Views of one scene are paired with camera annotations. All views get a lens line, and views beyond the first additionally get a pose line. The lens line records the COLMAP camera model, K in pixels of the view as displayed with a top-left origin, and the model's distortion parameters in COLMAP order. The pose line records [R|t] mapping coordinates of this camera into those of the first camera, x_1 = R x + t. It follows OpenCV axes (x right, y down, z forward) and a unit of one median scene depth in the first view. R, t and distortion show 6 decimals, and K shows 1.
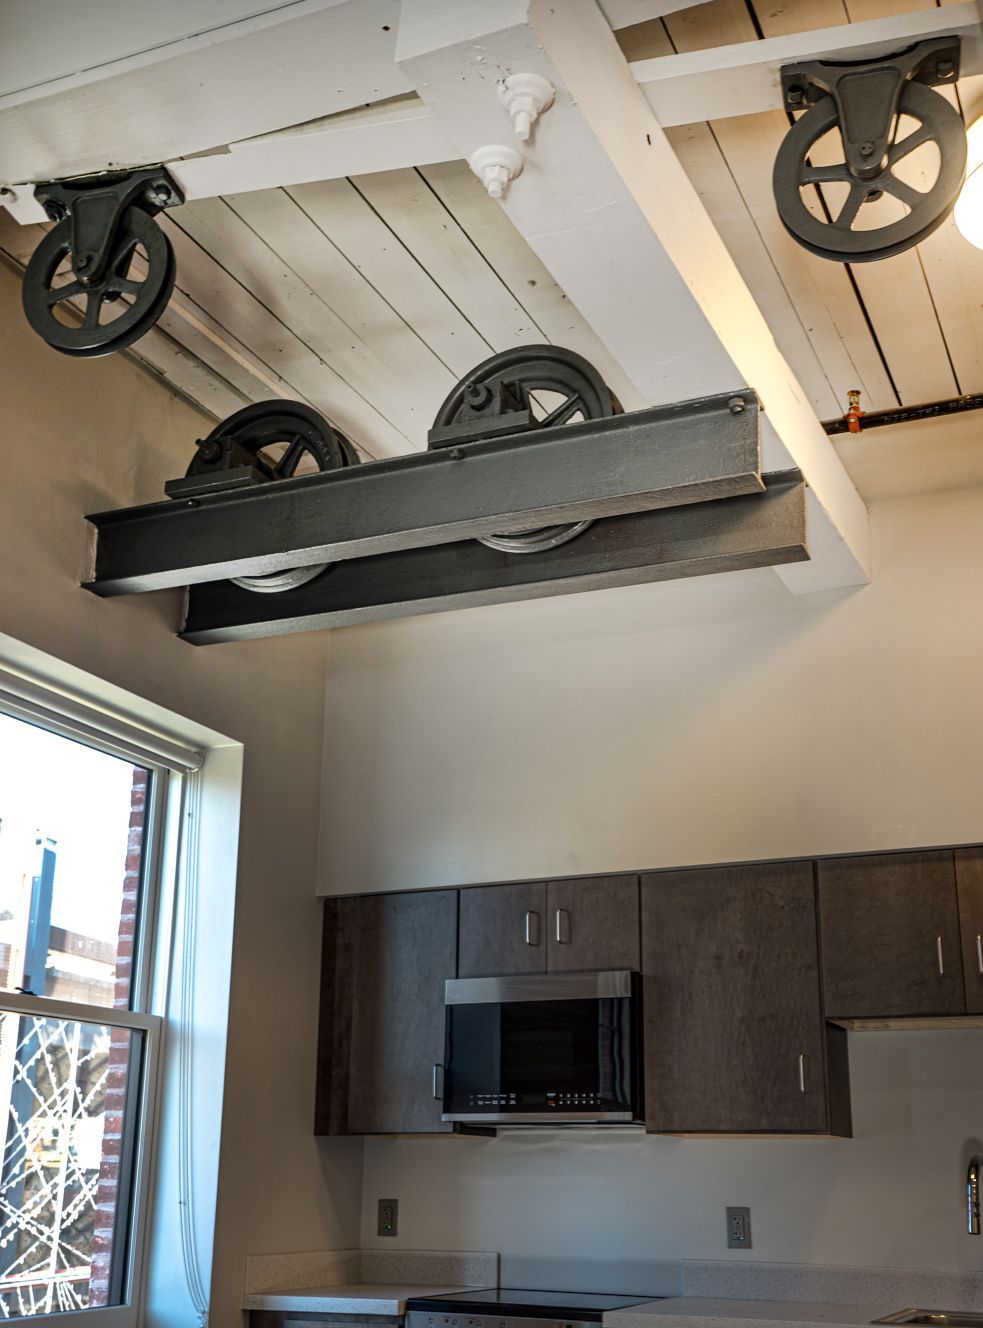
lens RADIAL K [[1496.2, 0, 486.7], [0, 1496.2, 749.4], [0, 0, 1]] dist [0.051200, 0.021751]
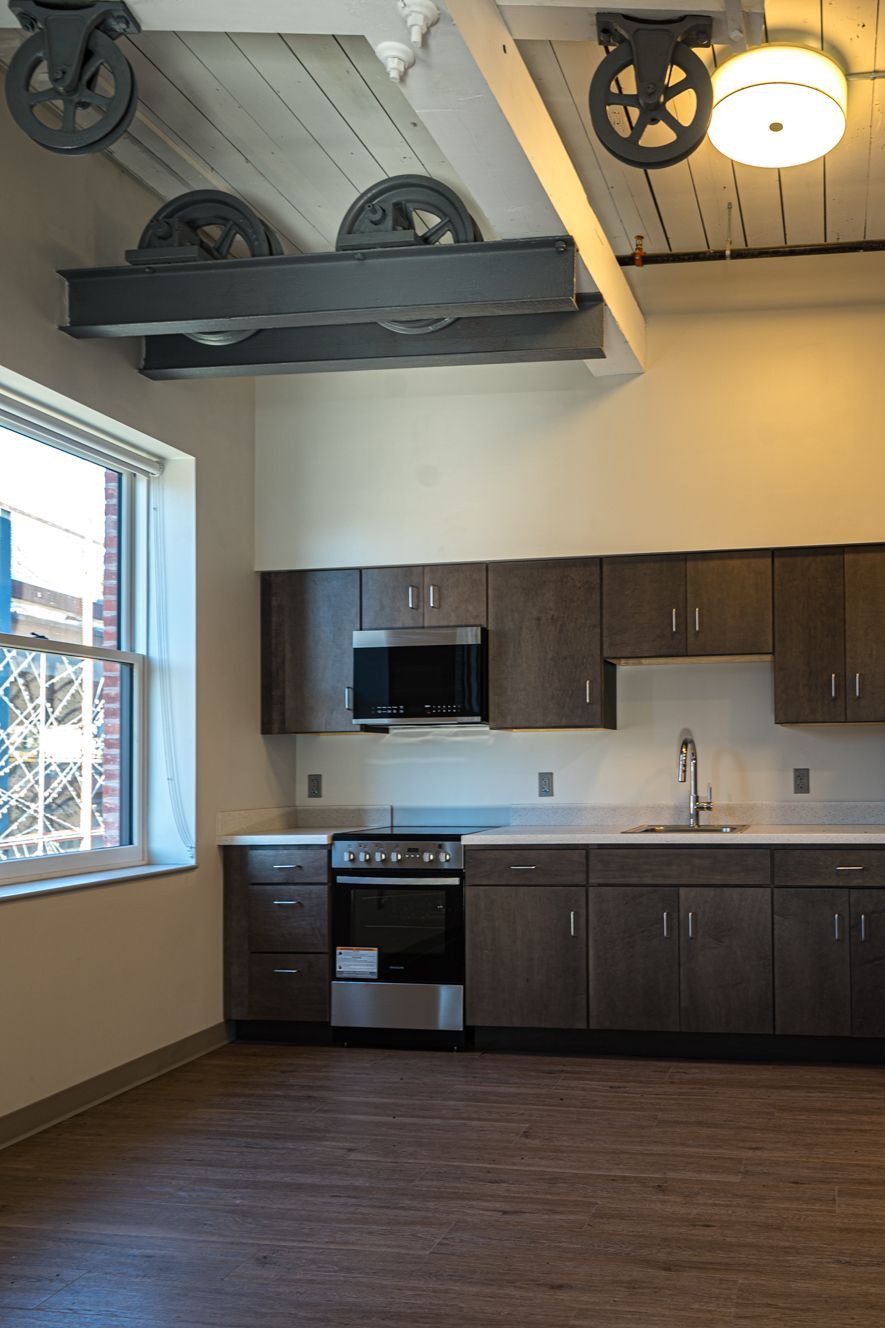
lens RADIAL K [[1798.7, 0, 442.5], [0, 1798.7, 664.0], [0, 0, 1]] dist [0.017390, 0.003891]
pose [[0.992929, -0.005060, 0.118601, -0.147414], [-0.018871, 0.979658, 0.199785, -0.166406], [-0.117199, -0.200610, 0.972636, -0.722993]]
